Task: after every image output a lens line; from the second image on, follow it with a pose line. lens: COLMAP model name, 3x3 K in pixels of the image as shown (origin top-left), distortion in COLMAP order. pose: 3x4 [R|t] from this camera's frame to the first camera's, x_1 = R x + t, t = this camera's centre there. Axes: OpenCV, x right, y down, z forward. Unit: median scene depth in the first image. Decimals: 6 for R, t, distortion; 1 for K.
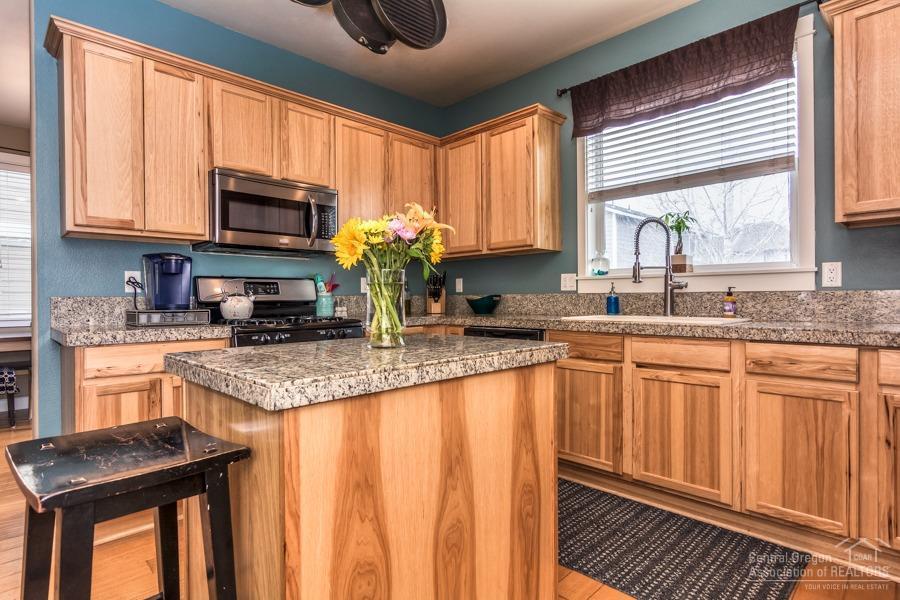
lens RADIAL K [[472.8, 0, 449.2], [0, 472.8, 300.1], [0, 0, 1]] dist [-0.003247, 0.002108]
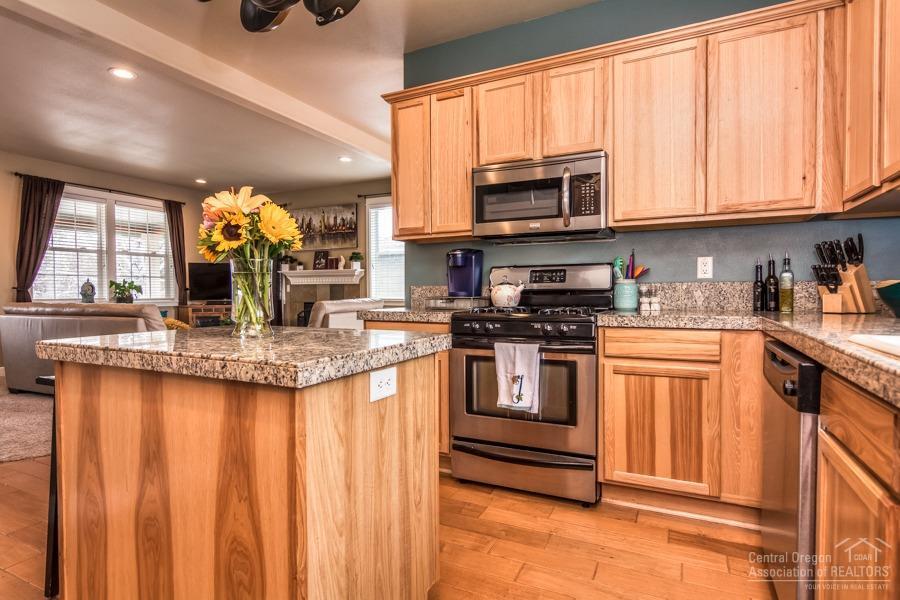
lens RADIAL K [[472.8, 0, 448.9], [0, 472.8, 298.7], [0, 0, 1]] dist [-0.003247, 0.002108]
pose [[0.328524, 0.022917, -0.944218, 0.511702], [-0.000173, 0.999707, 0.024203, -0.003044], [0.944496, -0.007788, 0.328432, 0.571713]]
